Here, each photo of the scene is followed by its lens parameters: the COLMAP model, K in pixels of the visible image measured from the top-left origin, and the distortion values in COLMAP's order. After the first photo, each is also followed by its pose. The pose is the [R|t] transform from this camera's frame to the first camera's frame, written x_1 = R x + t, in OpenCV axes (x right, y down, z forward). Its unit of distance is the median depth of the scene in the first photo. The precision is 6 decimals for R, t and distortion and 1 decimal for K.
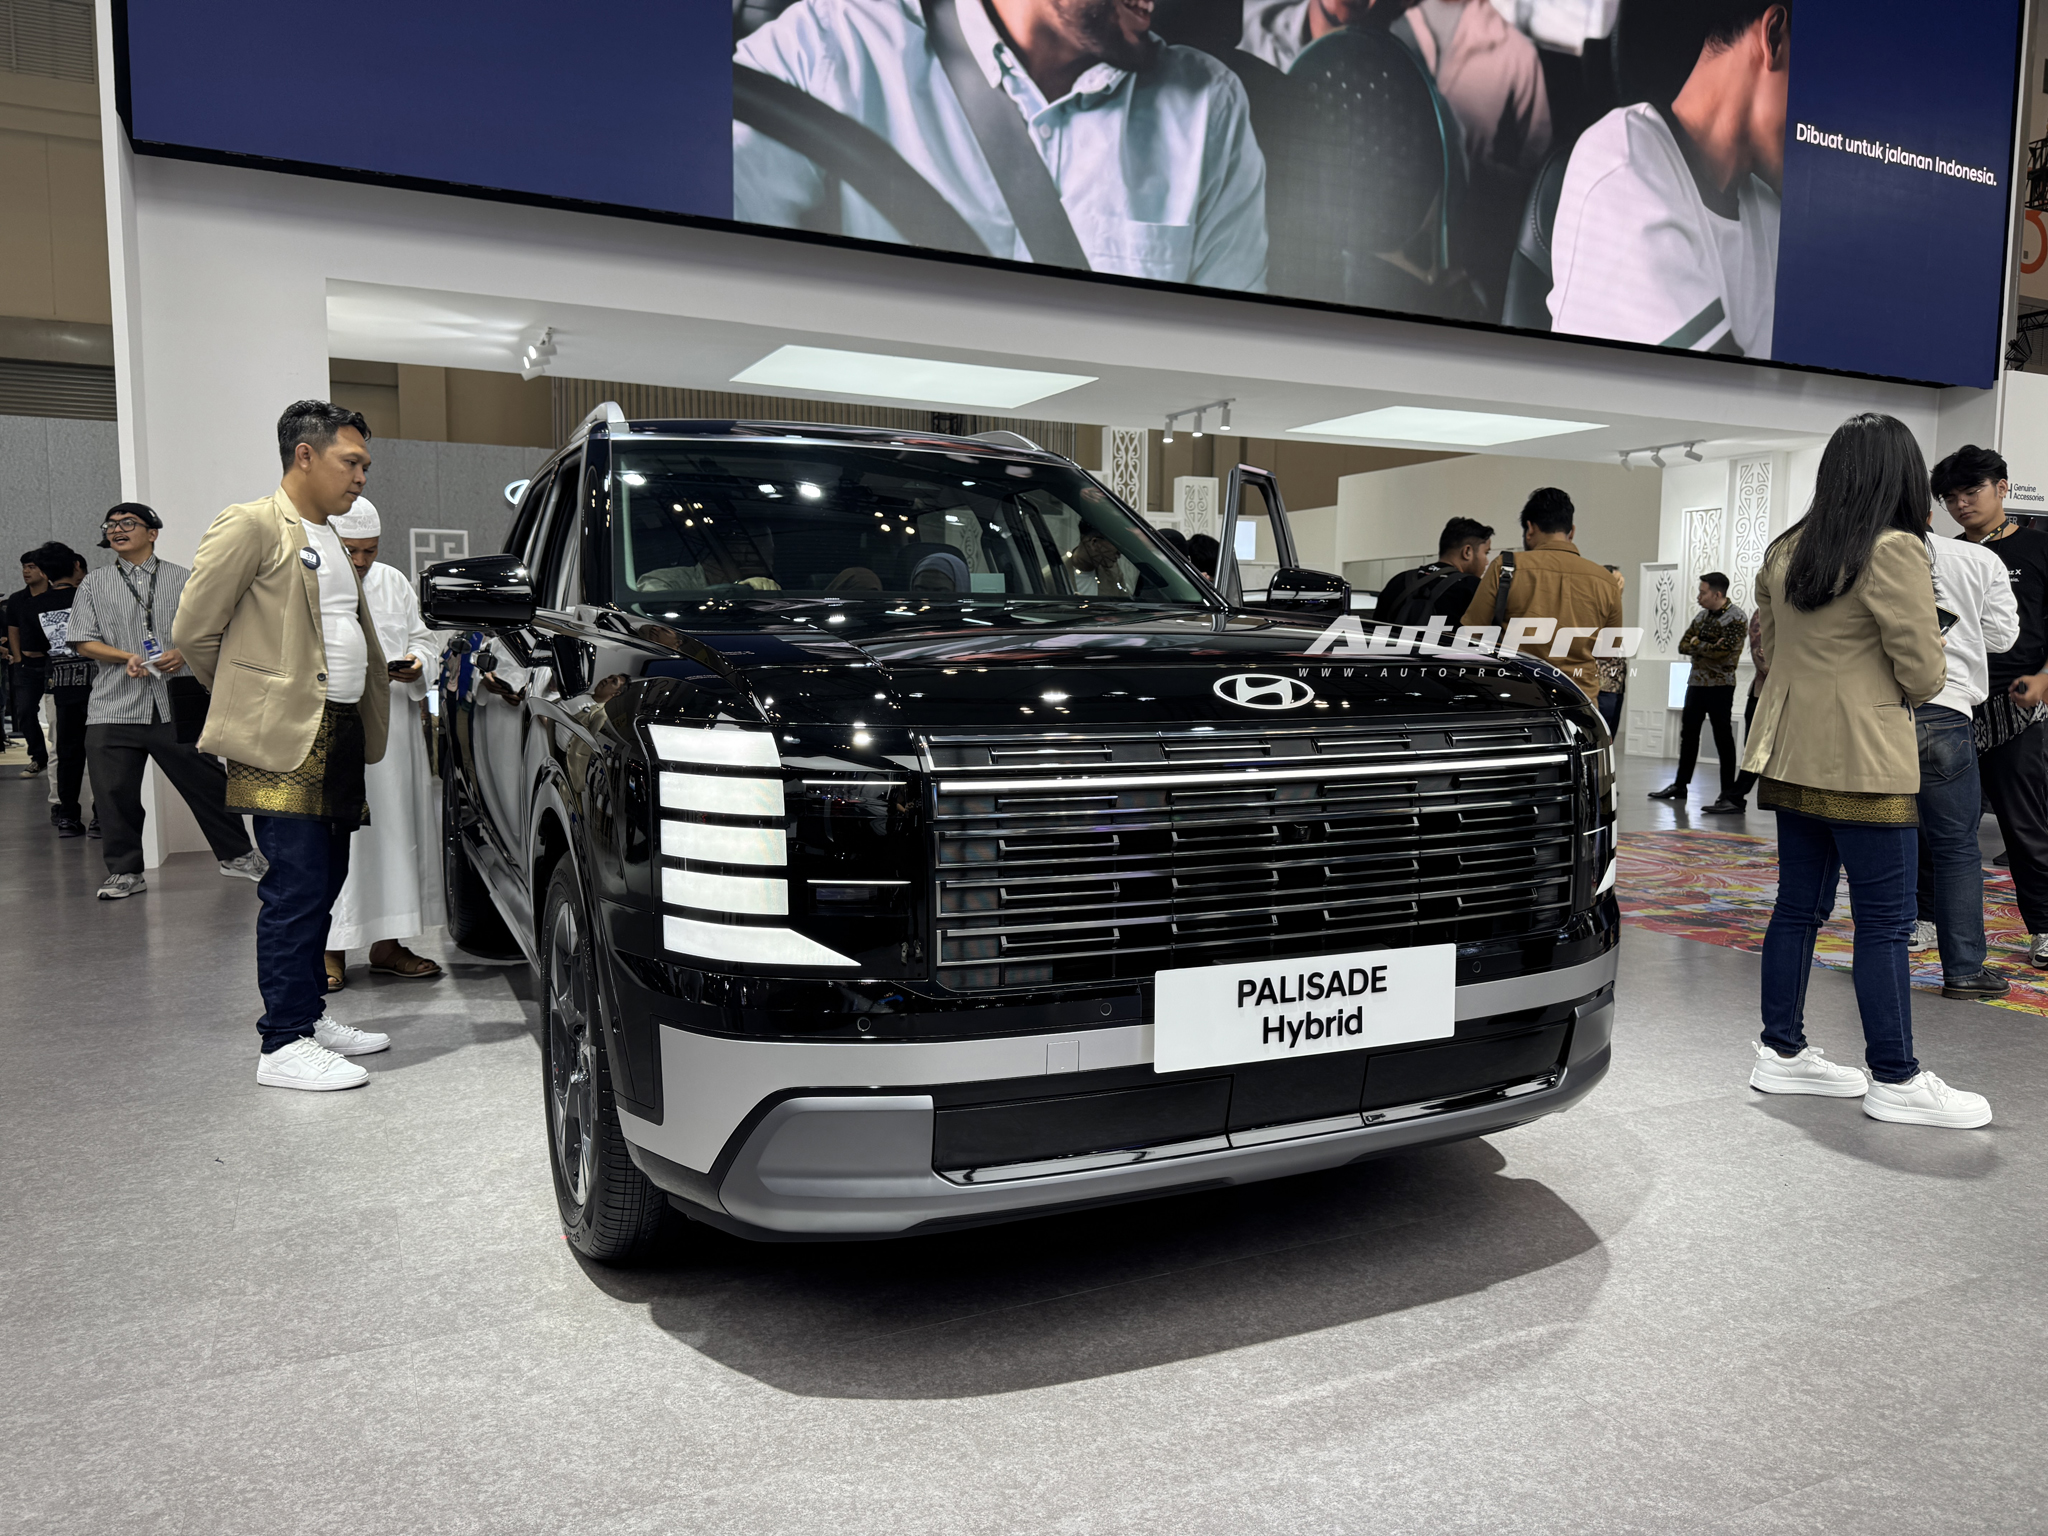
lens RADIAL K [[1482.5, 0, 1078.8], [0, 1482.5, 774.4], [0, 0, 1]] dist [-0.001269, -0.003355]
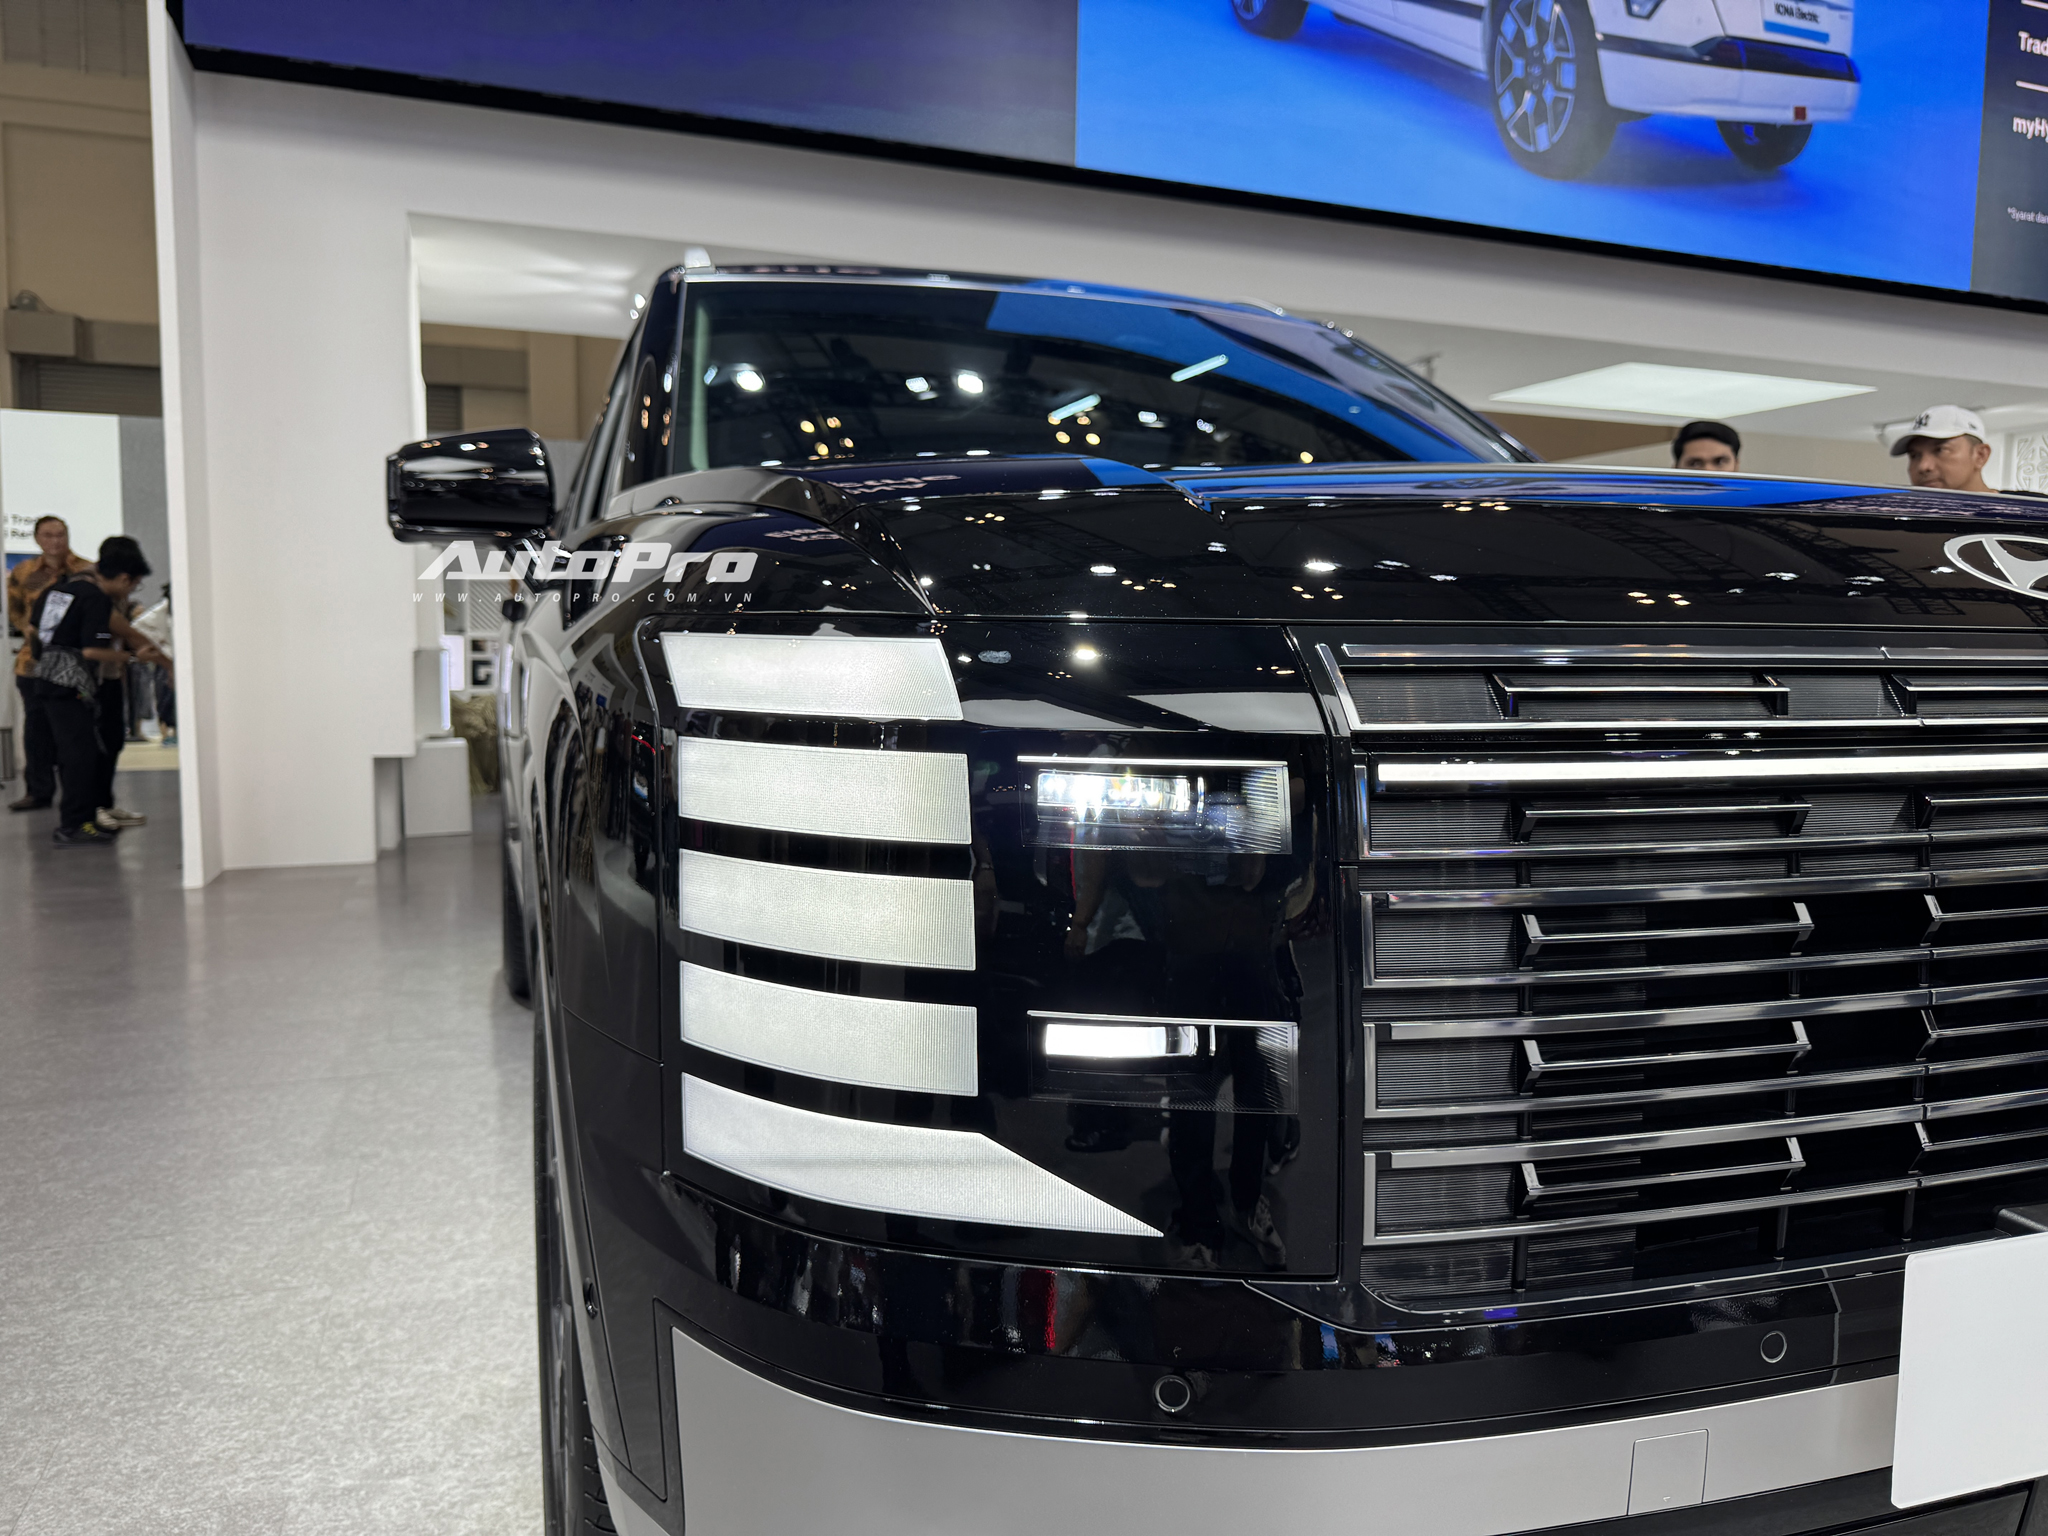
lens RADIAL K [[1503.1, 0, 1059.7], [0, 1503.1, 764.7], [0, 0, 1]] dist [-0.016808, -0.000147]
pose [[0.994618, 0.006917, -0.103380, -0.127360], [-0.008878, 0.999789, -0.018516, 0.013156], [0.103231, 0.019334, 0.994470, 0.575718]]
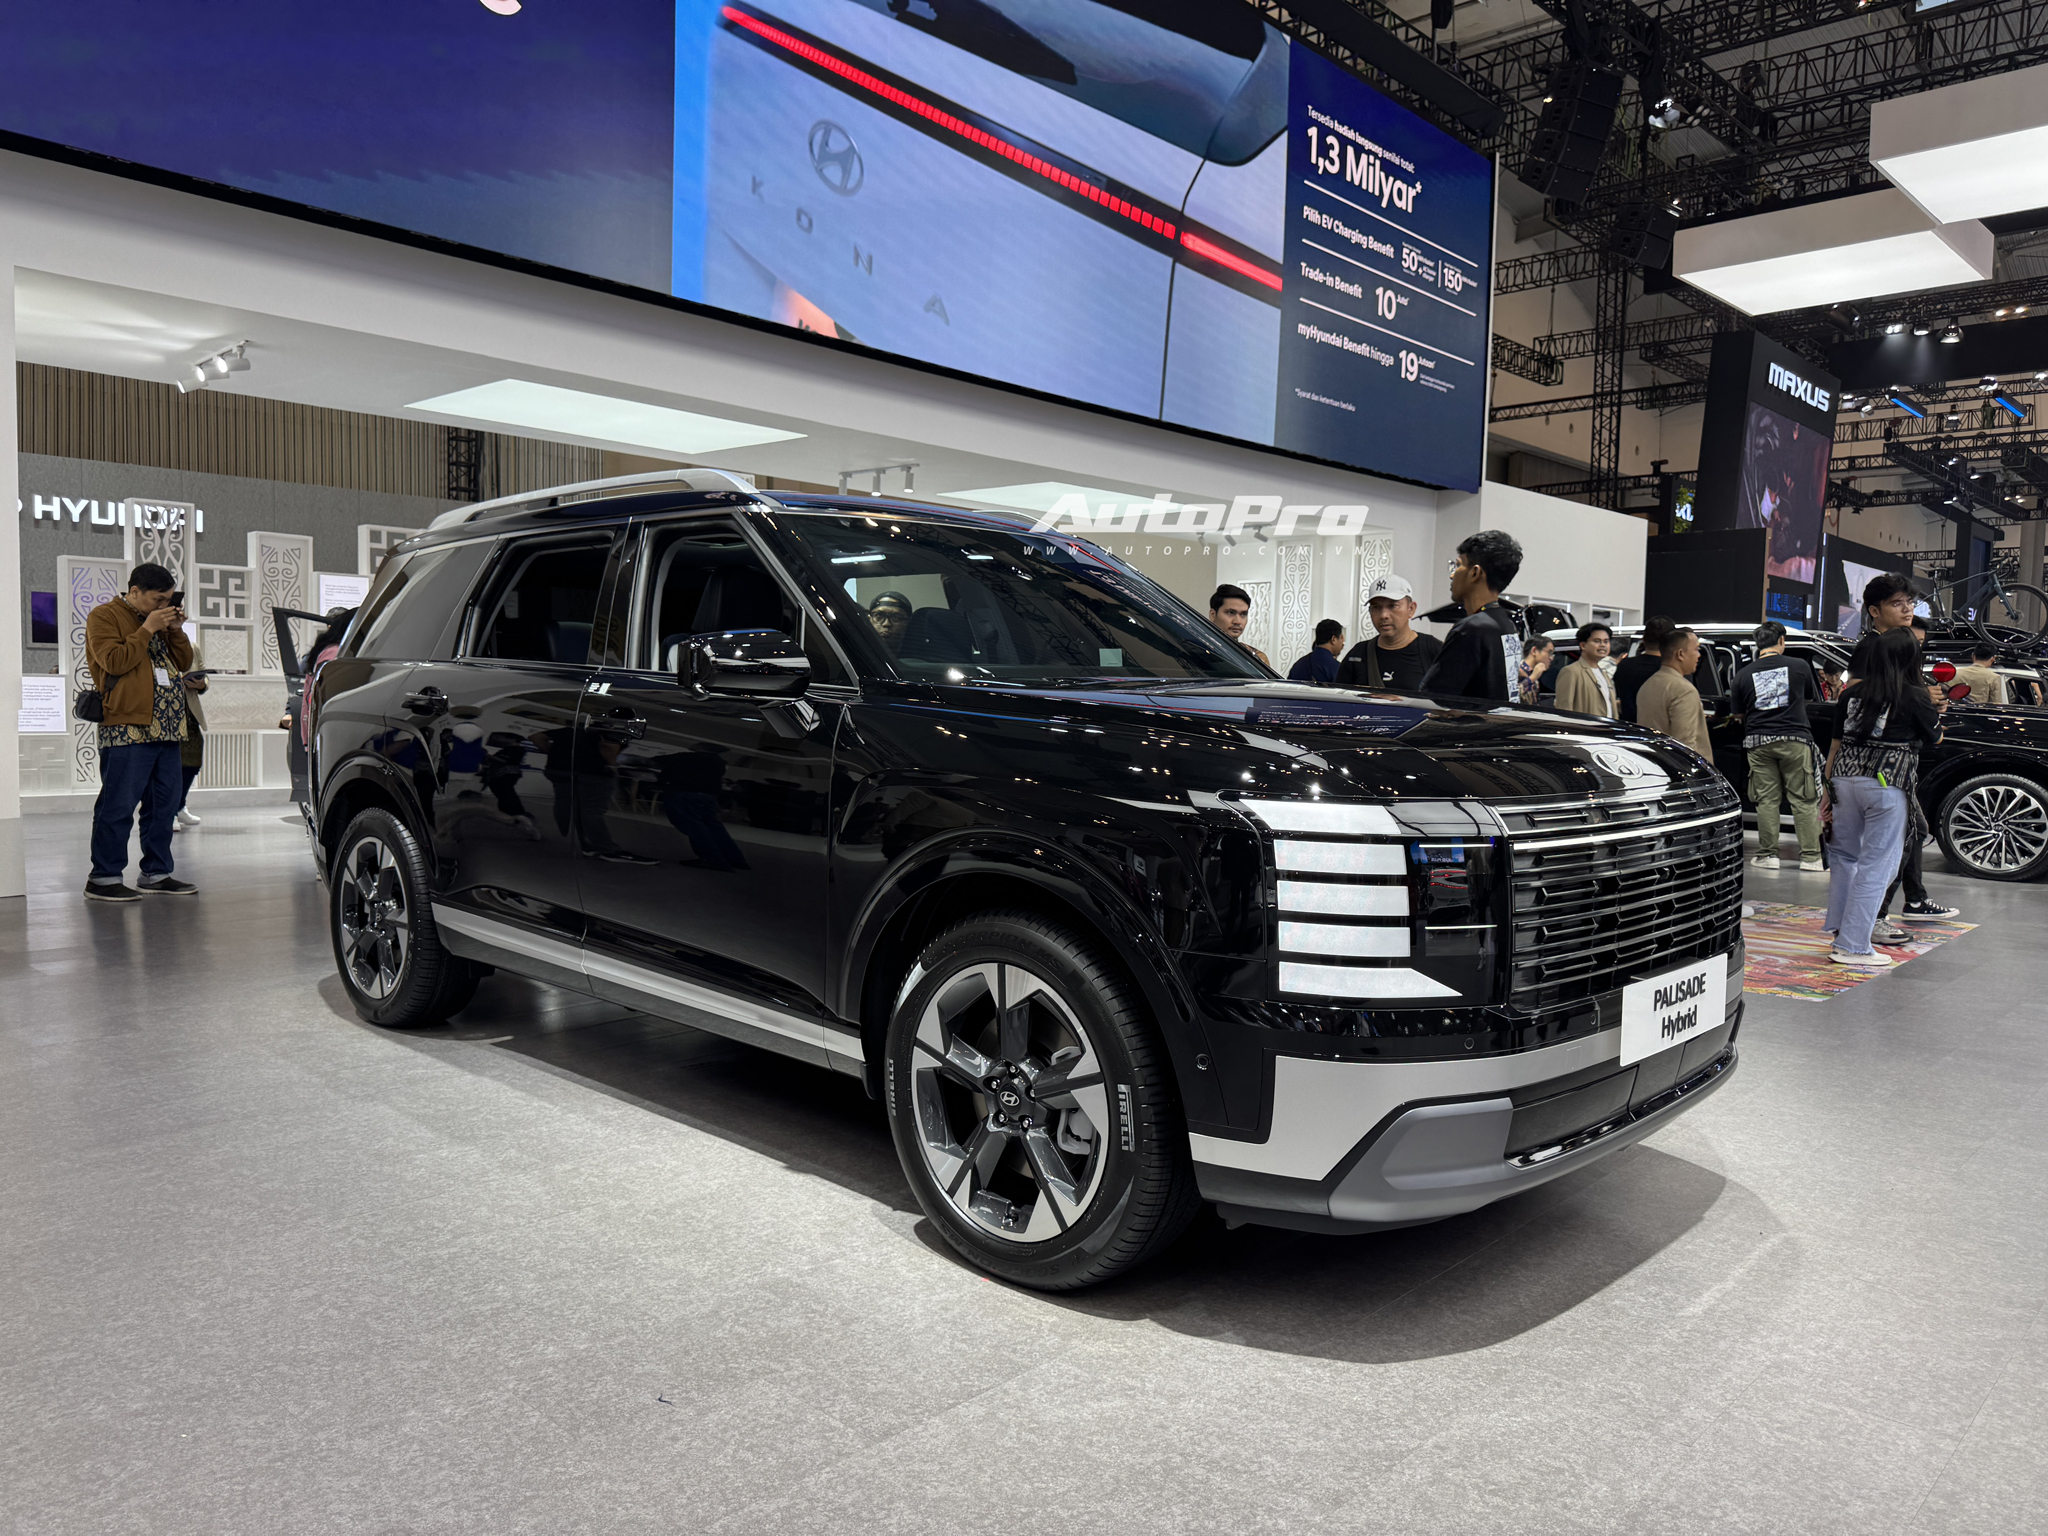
lens RADIAL K [[1462.9, 0, 1102.8], [0, 1462.9, 768.4], [0, 0, 1]] dist [0.002774, -0.002186]
pose [[0.926447, -0.004971, 0.376392, -0.831980], [0.017019, 0.999443, -0.028691, -0.027169], [-0.376040, 0.032986, 0.926016, -0.013661]]
